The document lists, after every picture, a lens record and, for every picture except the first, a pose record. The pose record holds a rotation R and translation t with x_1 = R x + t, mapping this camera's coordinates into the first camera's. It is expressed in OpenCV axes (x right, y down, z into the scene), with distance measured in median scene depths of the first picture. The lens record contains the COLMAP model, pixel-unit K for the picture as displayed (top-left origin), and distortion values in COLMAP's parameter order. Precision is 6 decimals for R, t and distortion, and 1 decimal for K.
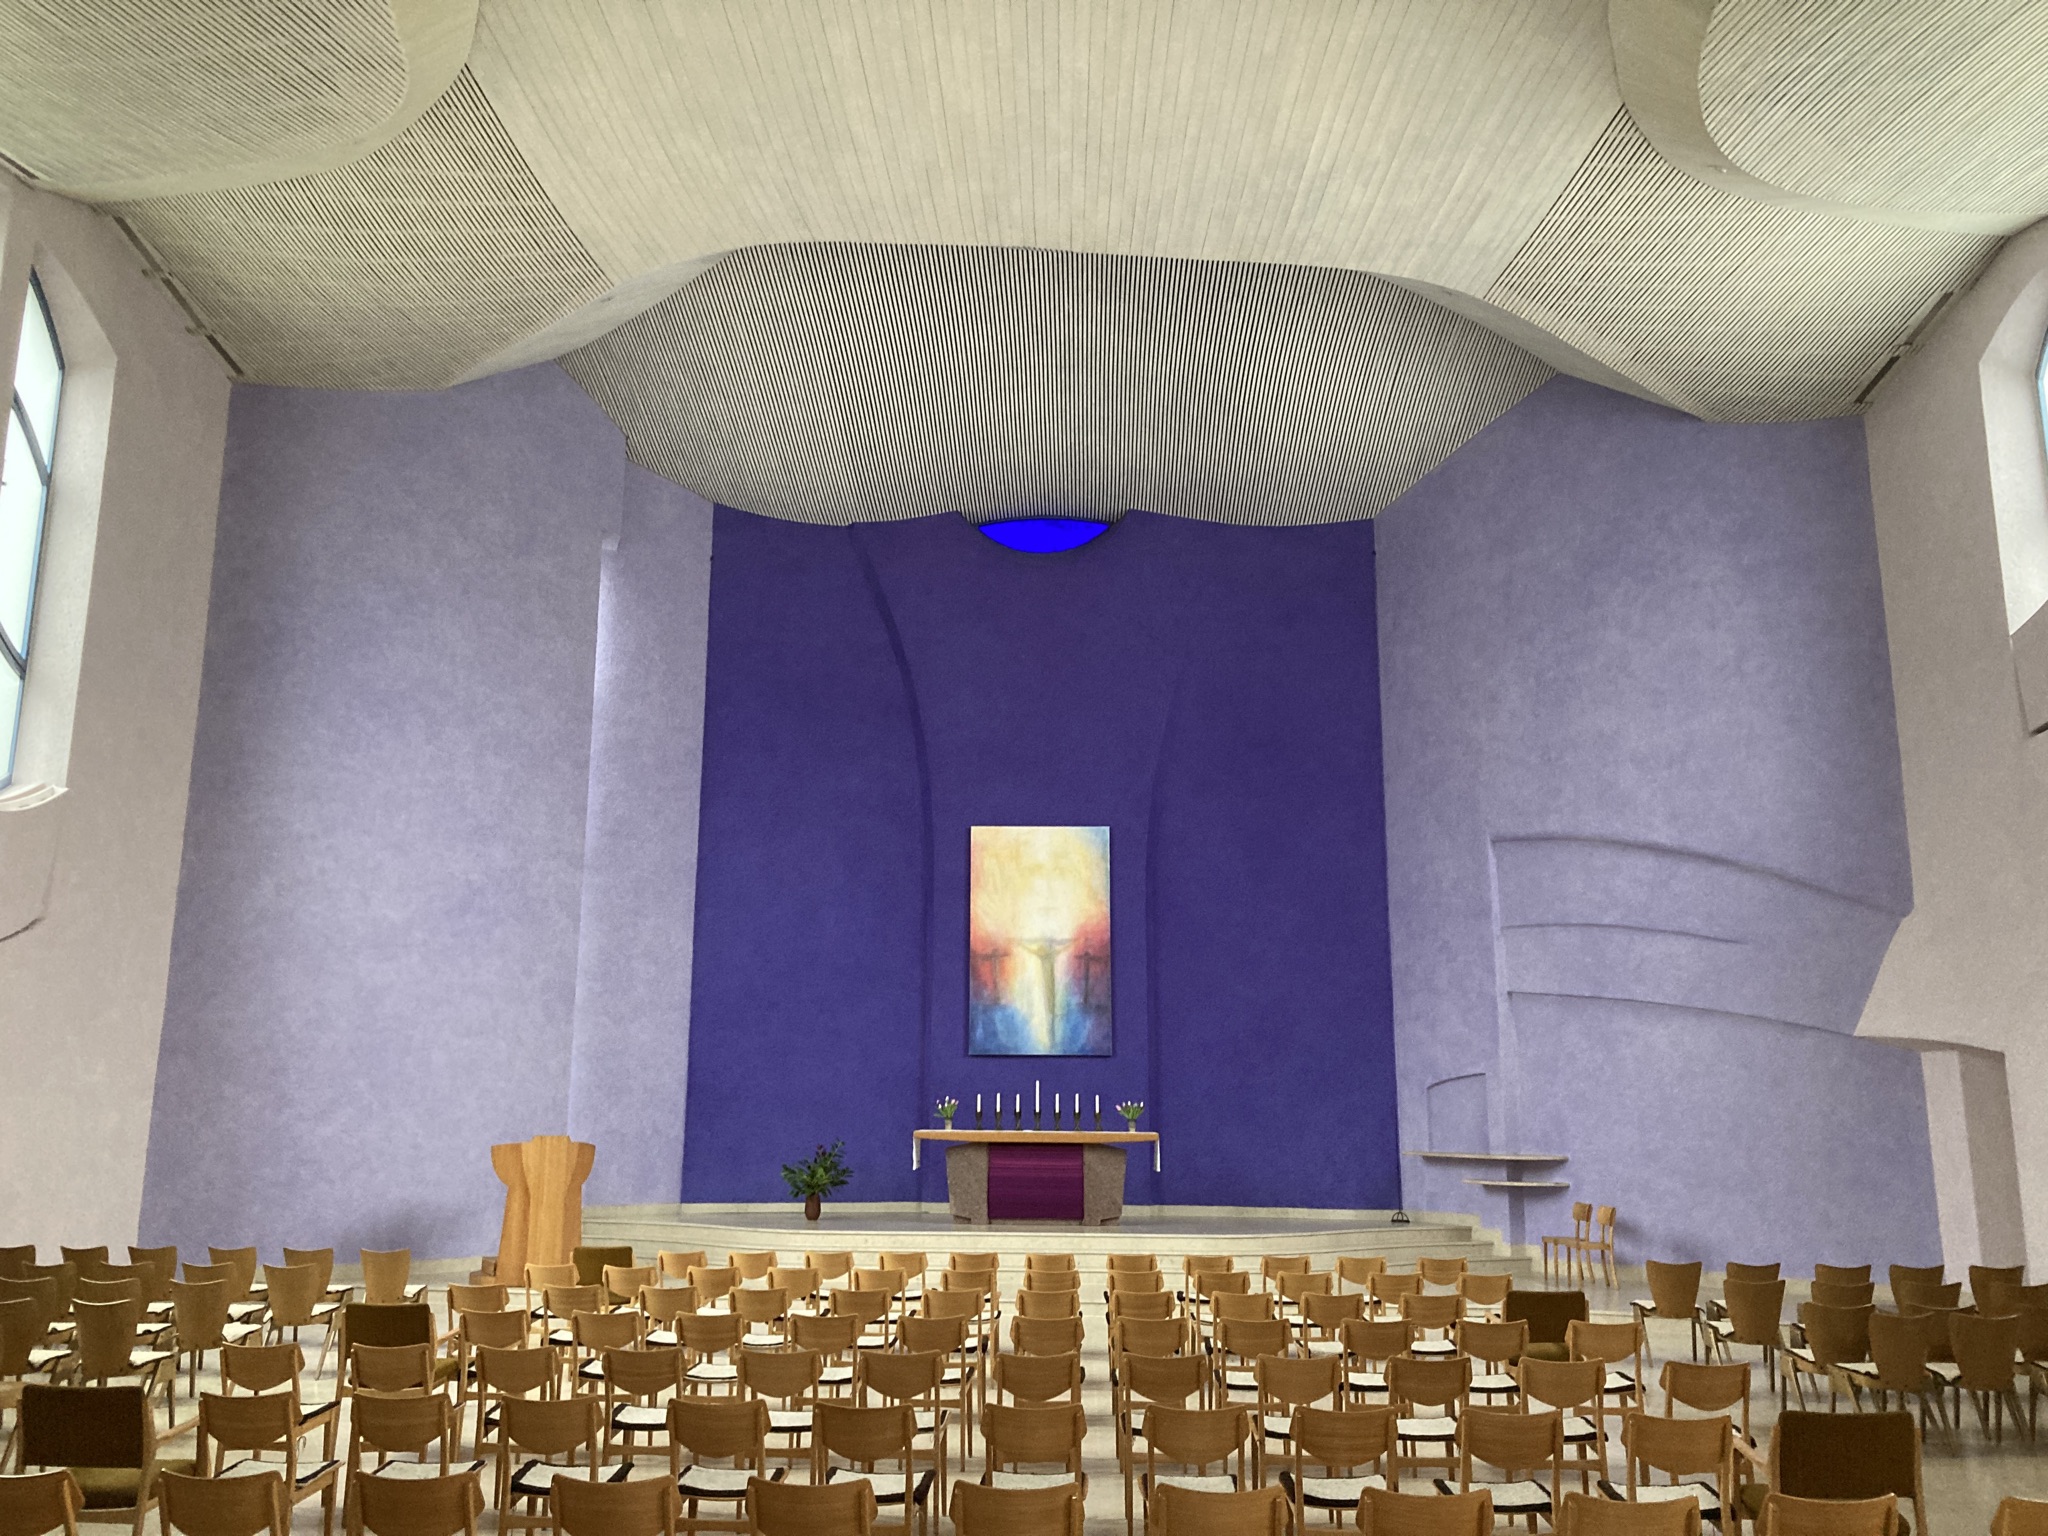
lens RADIAL K [[1683.0, 0, 1013.5], [0, 1683.0, 772.2], [0, 0, 1]] dist [0.096089, -0.195666]
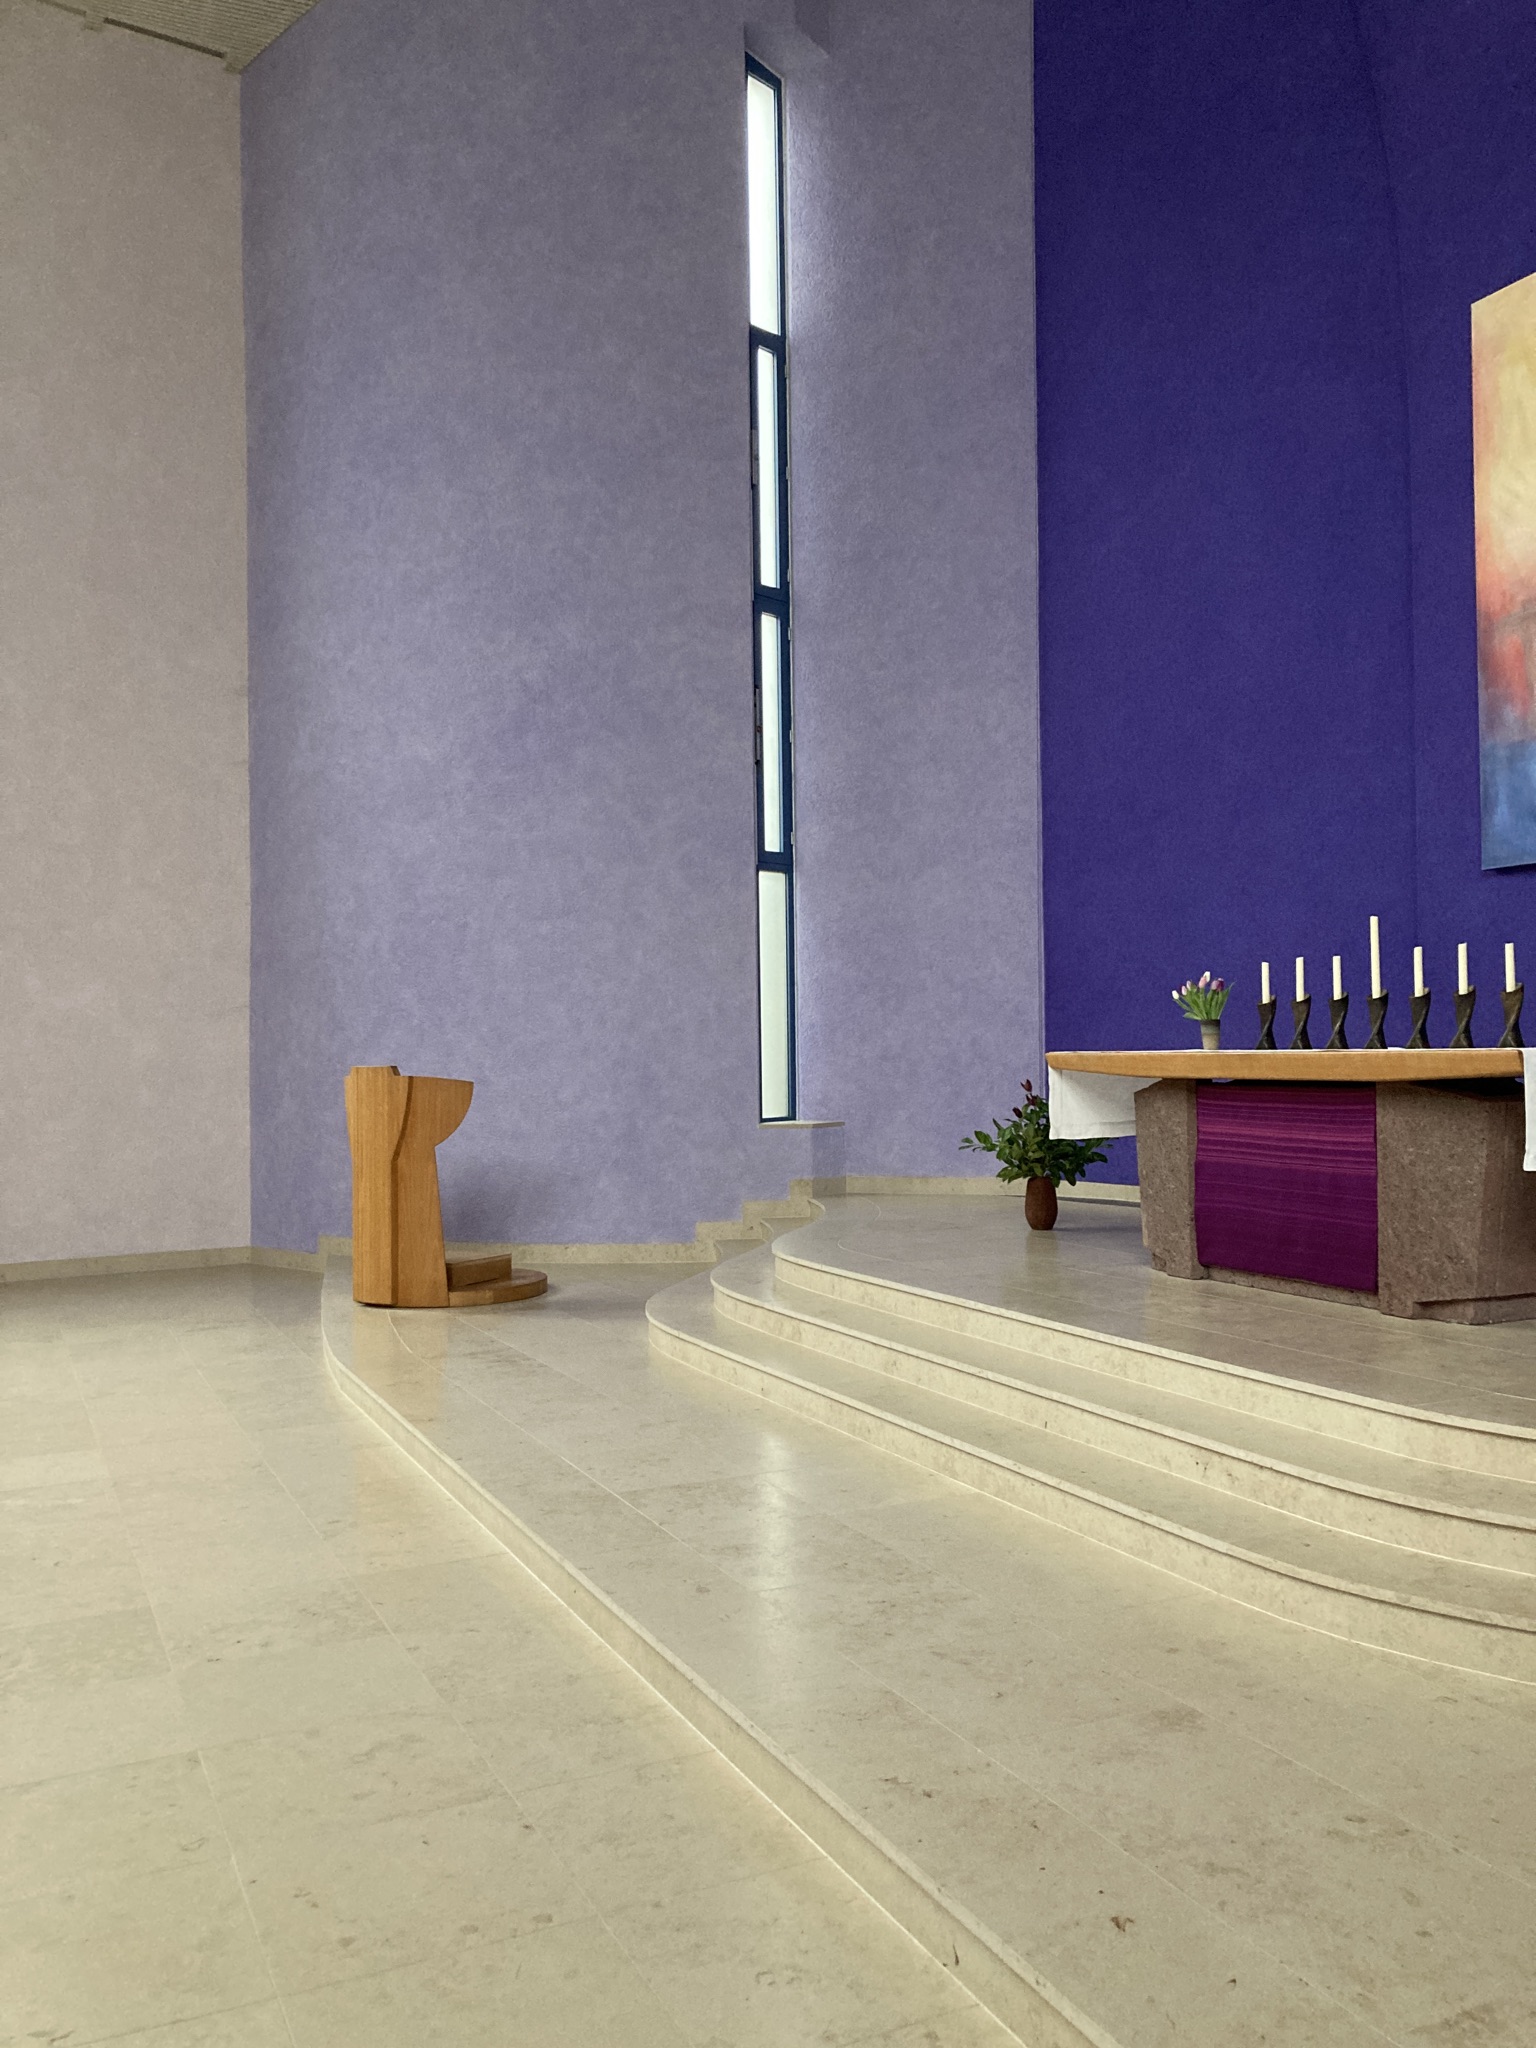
lens RADIAL K [[1684.1, 0, 806.7], [0, 1684.1, 1031.2], [0, 0, 1]] dist [0.072849, -0.096320]
pose [[0.484525, -0.022933, -0.874477, 0.289496], [0.193318, 0.977748, 0.081471, 0.159929], [0.853149, -0.208527, 0.478176, 0.744232]]
